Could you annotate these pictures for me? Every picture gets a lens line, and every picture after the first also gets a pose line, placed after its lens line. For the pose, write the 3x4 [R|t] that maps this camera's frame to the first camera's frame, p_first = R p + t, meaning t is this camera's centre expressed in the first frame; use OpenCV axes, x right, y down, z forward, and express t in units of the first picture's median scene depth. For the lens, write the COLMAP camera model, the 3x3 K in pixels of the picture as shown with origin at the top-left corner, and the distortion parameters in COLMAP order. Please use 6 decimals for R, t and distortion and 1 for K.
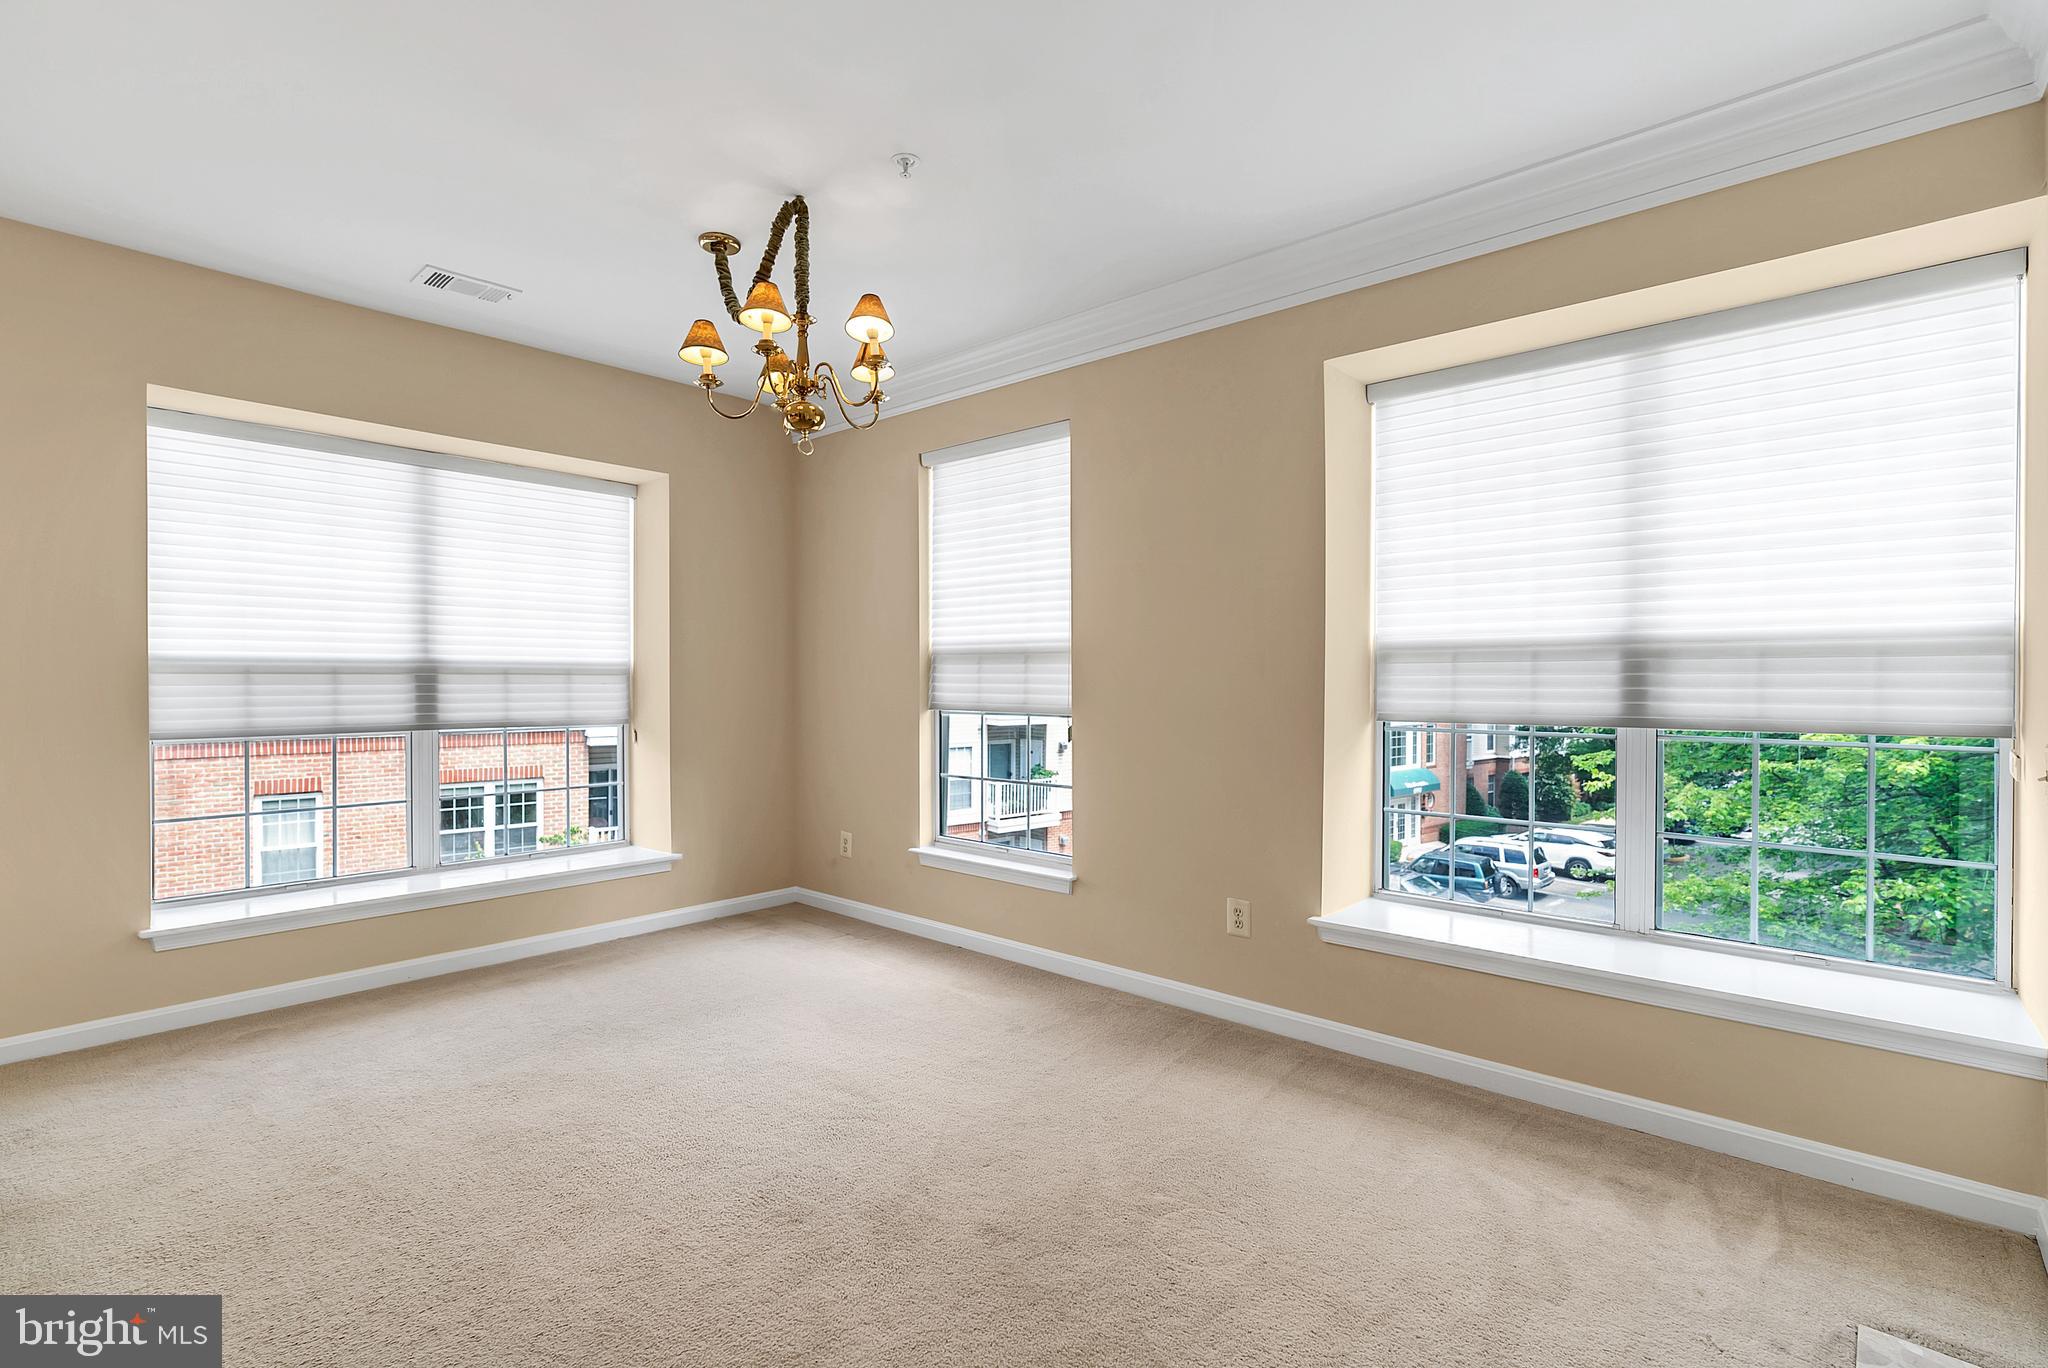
lens RADIAL K [[931.6, 0, 1046.1], [0, 931.6, 683.6], [0, 0, 1]] dist [-0.001415, 0.000860]
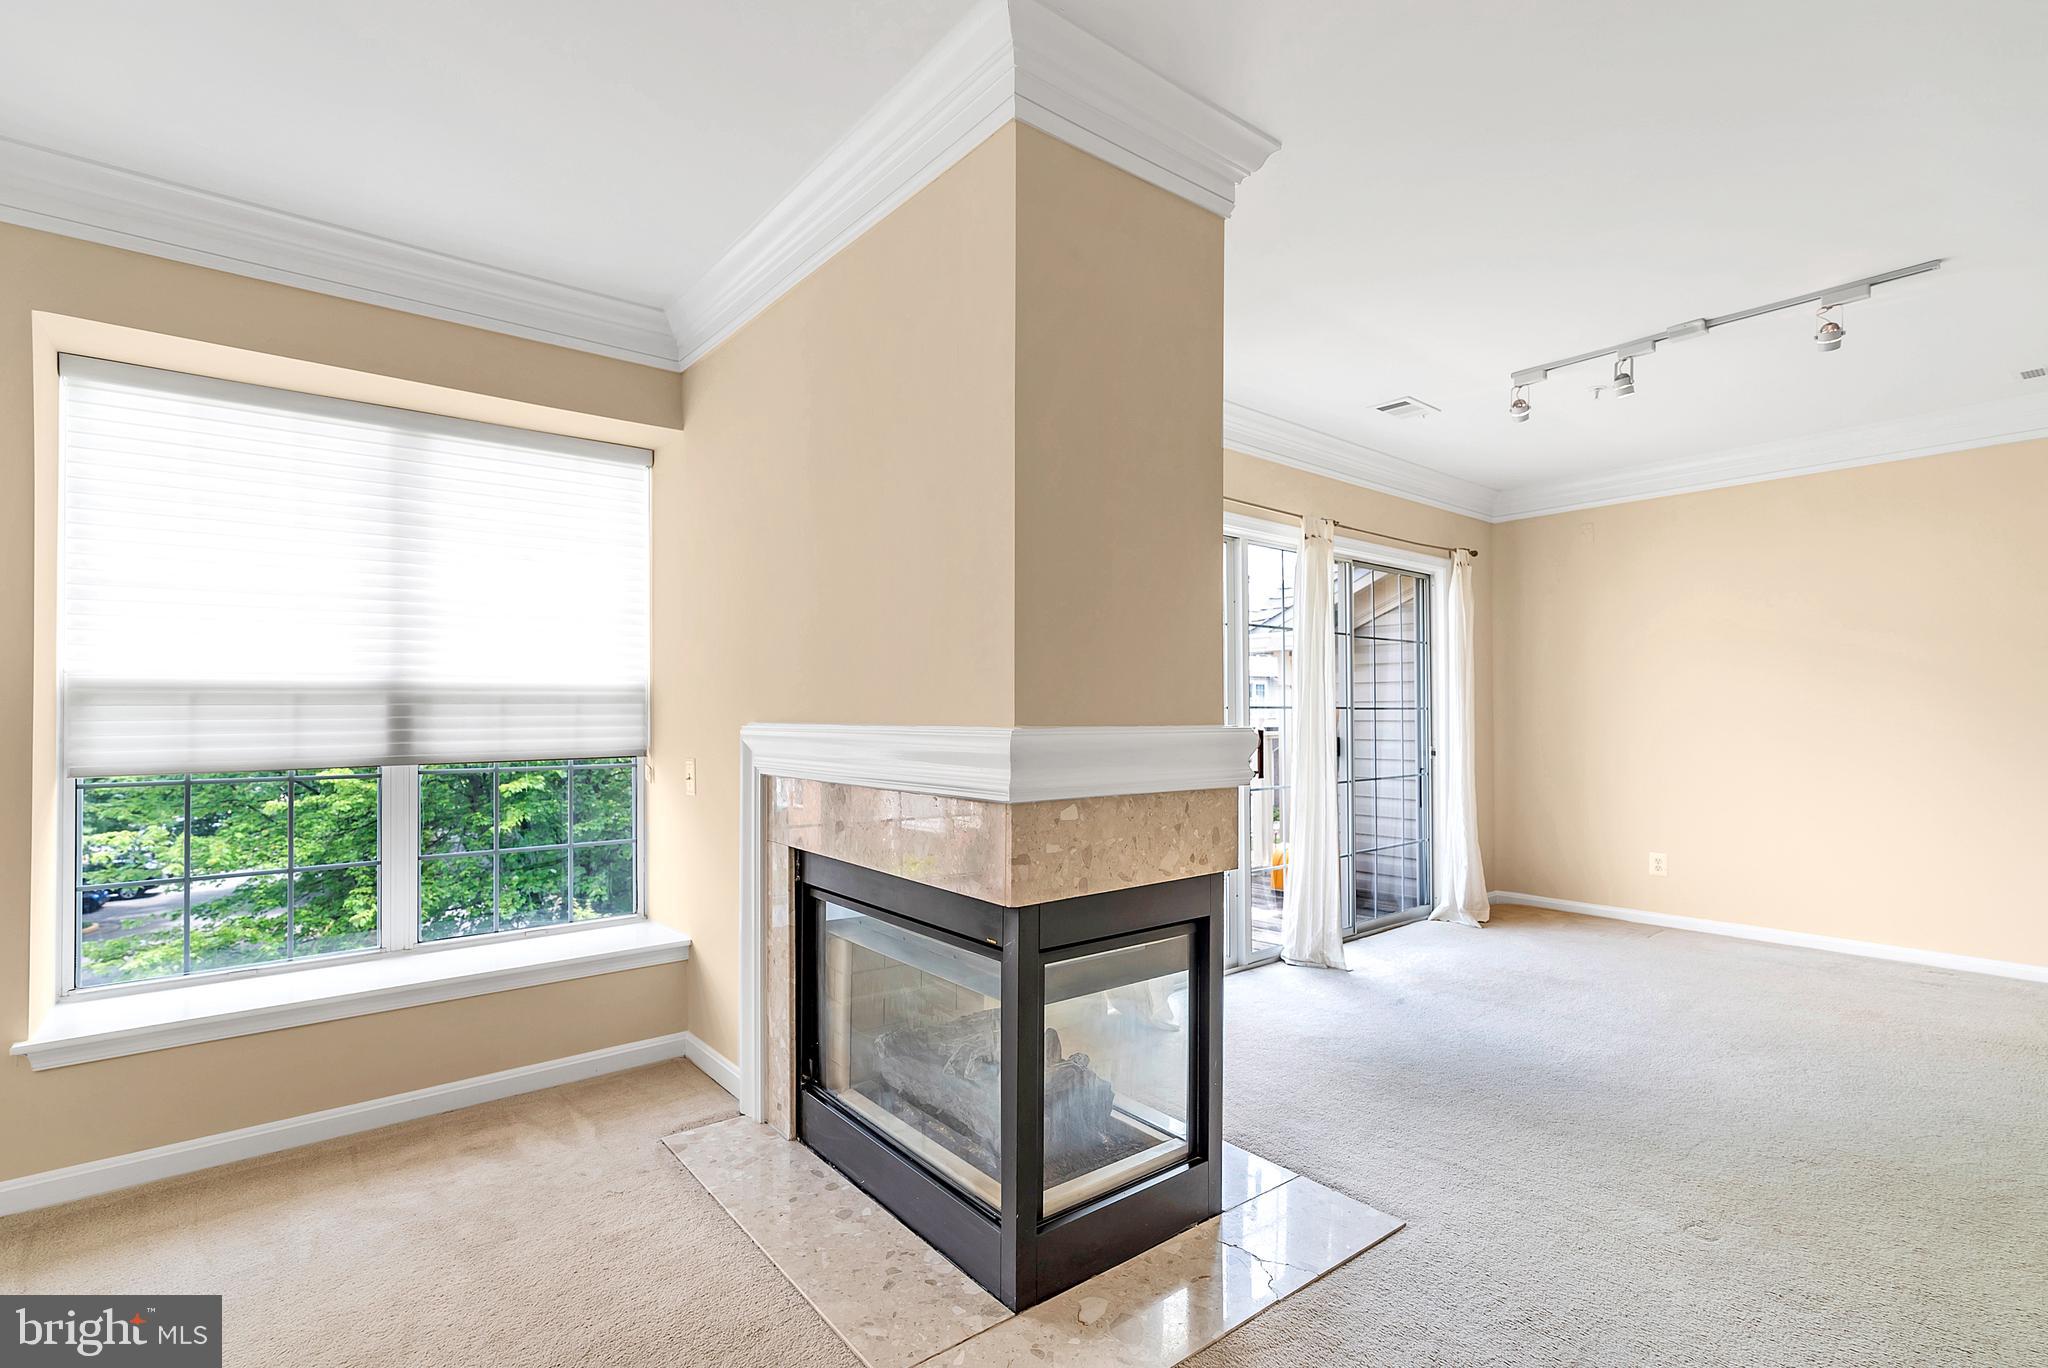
lens RADIAL K [[911.3, 0, 1002.7], [0, 911.3, 710.3], [0, 0, 1]] dist [-0.001948, -0.000464]
pose [[0.194497, 0.005165, 0.980890, -0.315784], [0.015432, 0.999846, -0.008325, 0.001903], [-0.980782, 0.016756, 0.194387, 0.090617]]
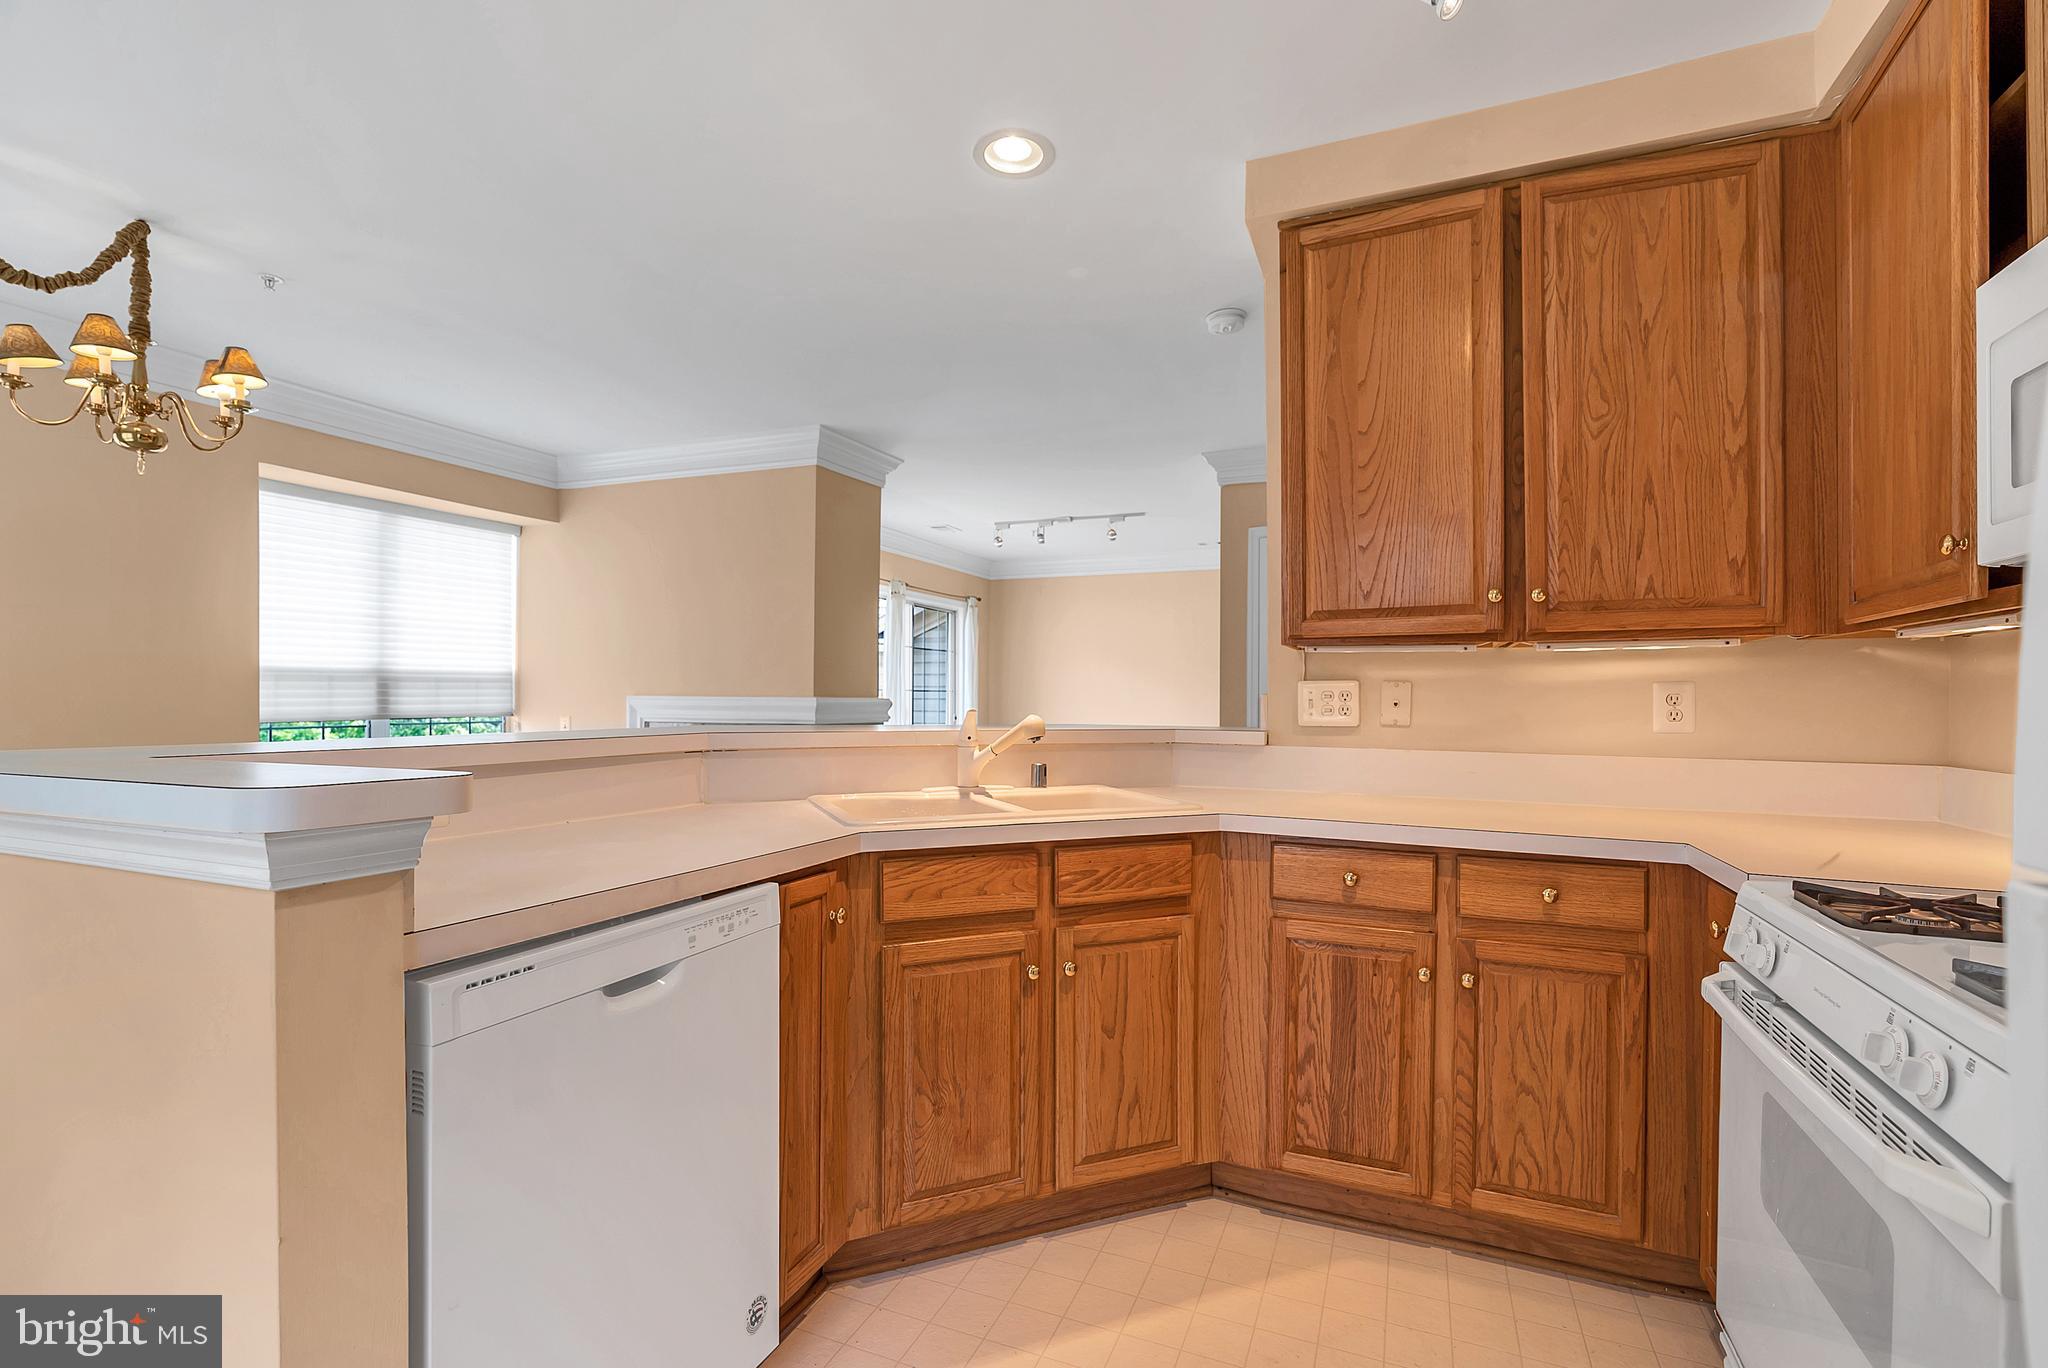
lens RADIAL K [[942.0, 0, 1022.4], [0, 942.0, 696.8], [0, 0, 1]] dist [-0.000273, 0.000193]
pose [[-0.312206, -0.003086, 0.950009, -1.606739], [0.005476, 0.999972, 0.005048, 0.000567], [-0.949999, 0.006779, -0.312180, 0.420735]]
